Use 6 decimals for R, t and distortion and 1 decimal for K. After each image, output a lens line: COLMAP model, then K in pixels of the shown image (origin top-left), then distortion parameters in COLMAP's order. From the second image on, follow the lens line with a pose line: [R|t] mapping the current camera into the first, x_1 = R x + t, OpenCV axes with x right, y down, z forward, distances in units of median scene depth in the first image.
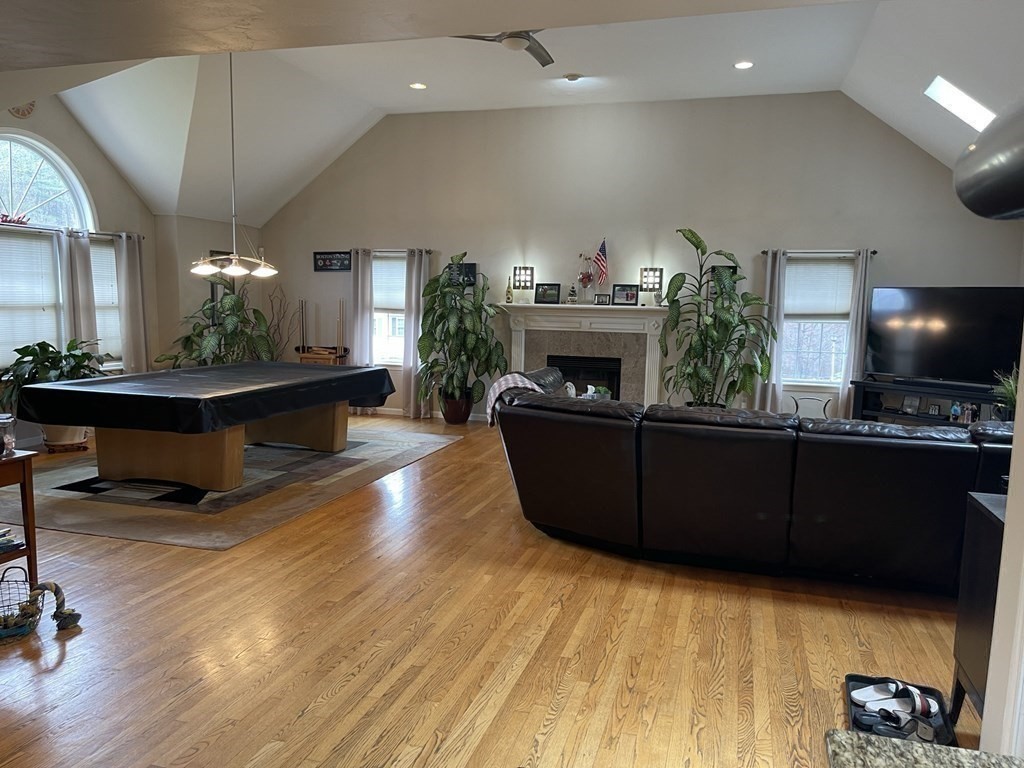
lens RADIAL K [[771.2, 0, 505.4], [0, 771.2, 388.1], [0, 0, 1]] dist [0.051844, -0.017467]
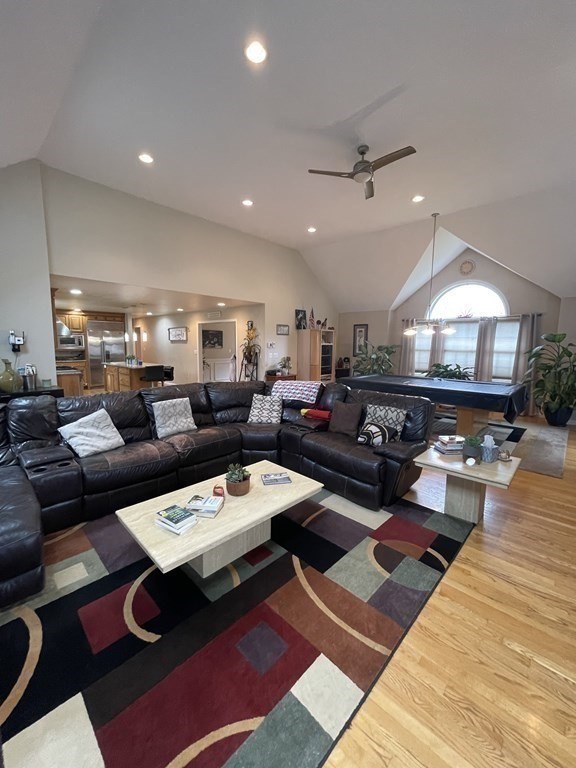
lens RADIAL K [[310.3, 0, 288.1], [0, 310.3, 383.5], [0, 0, 1]] dist [-0.006634, 0.001176]
pose [[-0.450294, 0.093455, -0.887976, 0.515320], [-0.116157, 0.979925, 0.162035, -0.096208], [0.885293, 0.176108, -0.430398, 0.933996]]
